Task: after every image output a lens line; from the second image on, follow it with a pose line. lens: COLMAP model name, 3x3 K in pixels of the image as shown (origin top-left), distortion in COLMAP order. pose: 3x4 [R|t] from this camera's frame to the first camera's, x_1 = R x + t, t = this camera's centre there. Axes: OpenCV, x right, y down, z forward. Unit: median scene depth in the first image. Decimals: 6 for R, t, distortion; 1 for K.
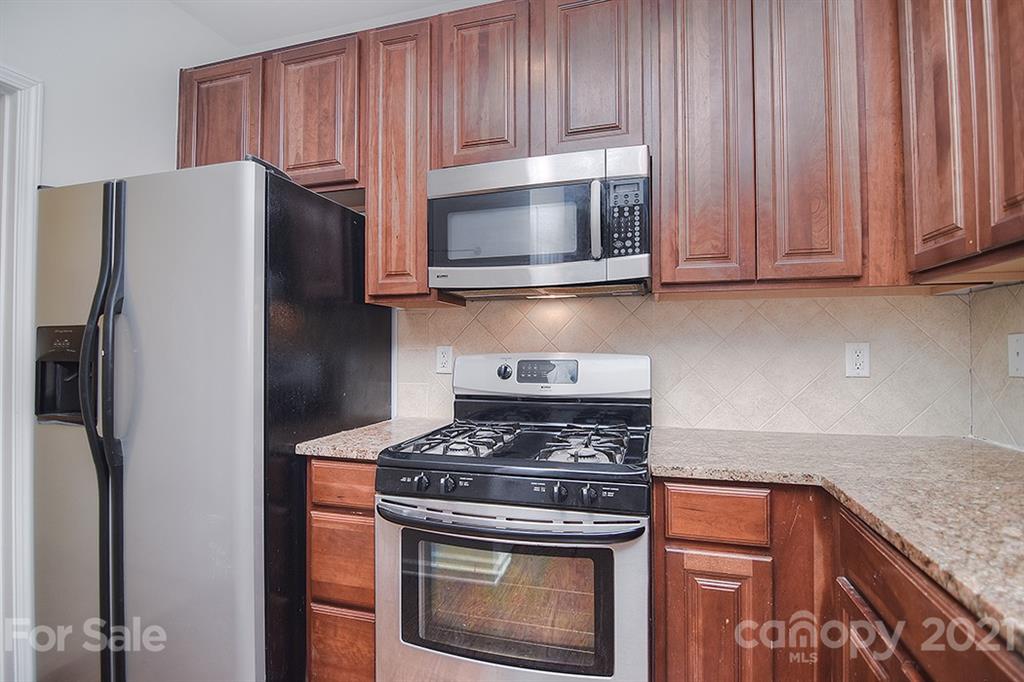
lens RADIAL K [[492.9, 0, 520.2], [0, 492.9, 340.9], [0, 0, 1]] dist [-0.013512, -0.003361]
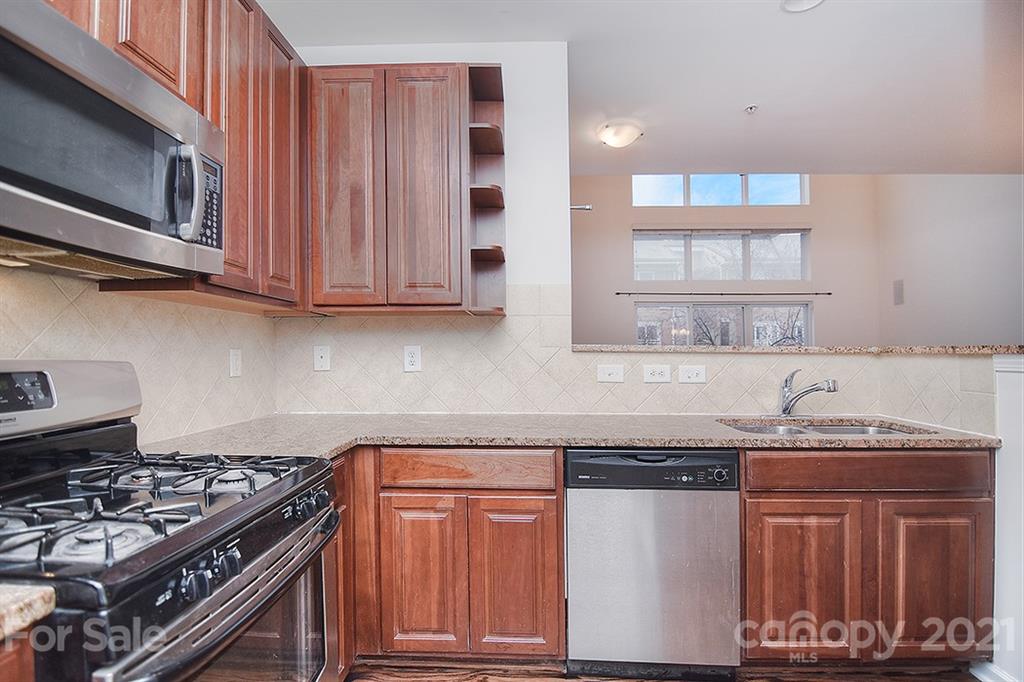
lens RADIAL K [[492.9, 0, 514.5], [0, 492.9, 352.5], [0, 0, 1]] dist [-0.013512, -0.003361]
pose [[-0.231389, 0.016089, 0.972728, -0.754697], [-0.005099, 0.999829, -0.017751, 0.028338], [-0.972848, -0.009068, -0.231267, 0.674244]]
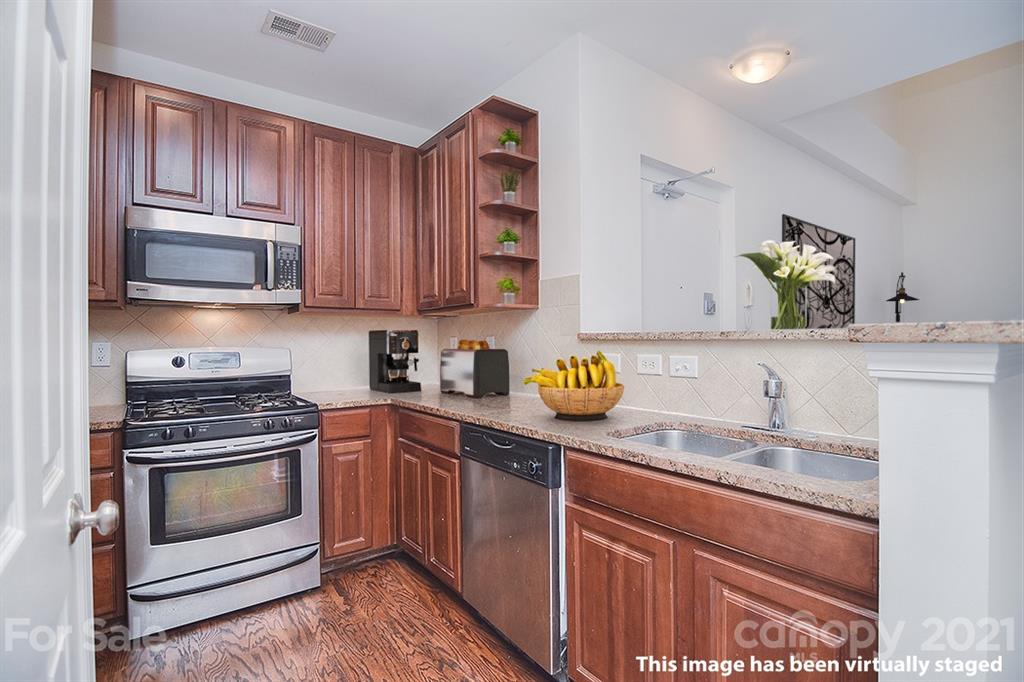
lens RADIAL K [[492.9, 0, 517.5], [0, 492.9, 338.6], [0, 0, 1]] dist [-0.013512, -0.003361]
pose [[0.601360, 0.008787, 0.798930, -0.666865], [-0.004429, 0.999961, -0.007664, 0.006741], [-0.798966, 0.001071, 0.601375, -0.659011]]
